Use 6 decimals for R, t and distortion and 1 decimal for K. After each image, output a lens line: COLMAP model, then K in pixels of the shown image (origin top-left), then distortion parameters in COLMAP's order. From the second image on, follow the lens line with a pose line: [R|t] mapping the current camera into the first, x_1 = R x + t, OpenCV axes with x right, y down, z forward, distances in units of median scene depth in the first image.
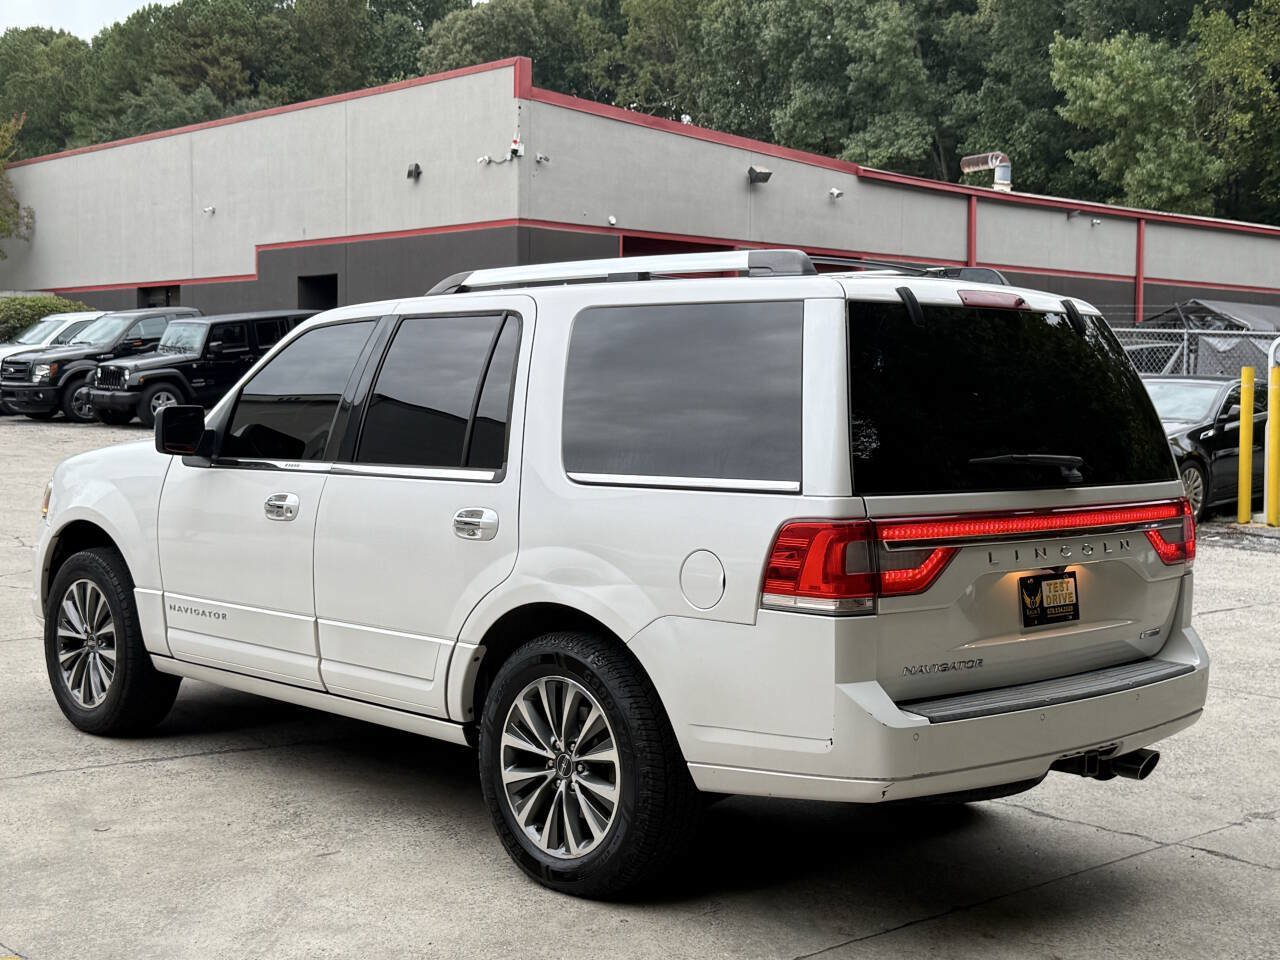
lens RADIAL K [[1942.9, 0, 637.4], [0, 1942.9, 463.8], [0, 0, 1]] dist [0.115994, 0.000000]
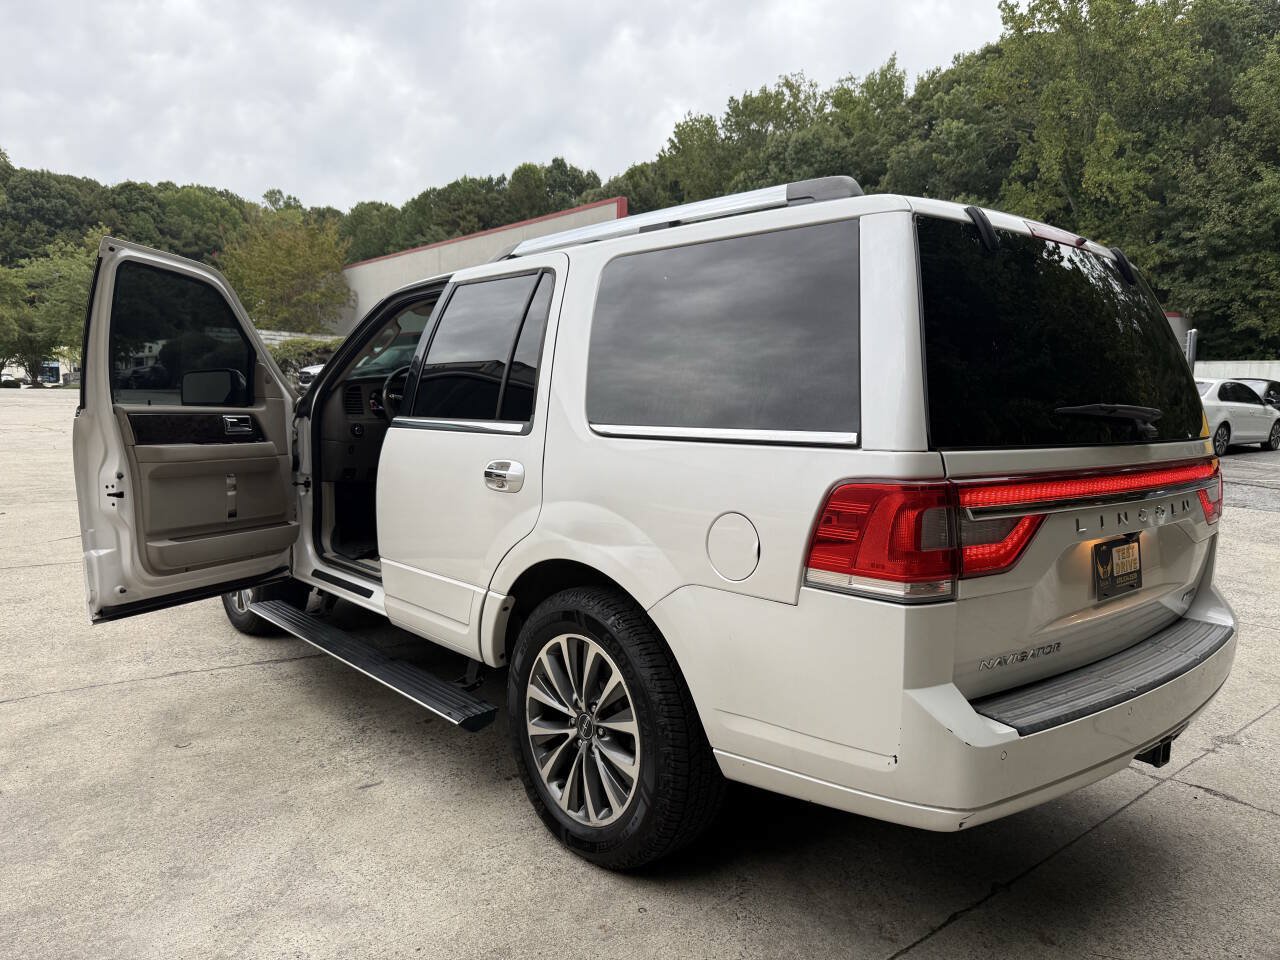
lens RADIAL K [[962.8, 0, 636.1], [0, 962.8, 484.0], [0, 0, 1]] dist [0.056831, -0.013313]
pose [[0.998492, 0.011760, -0.053625, 0.012068], [-0.009086, 0.998716, 0.049838, 0.010261], [0.054143, -0.049275, 0.997317, 0.529692]]
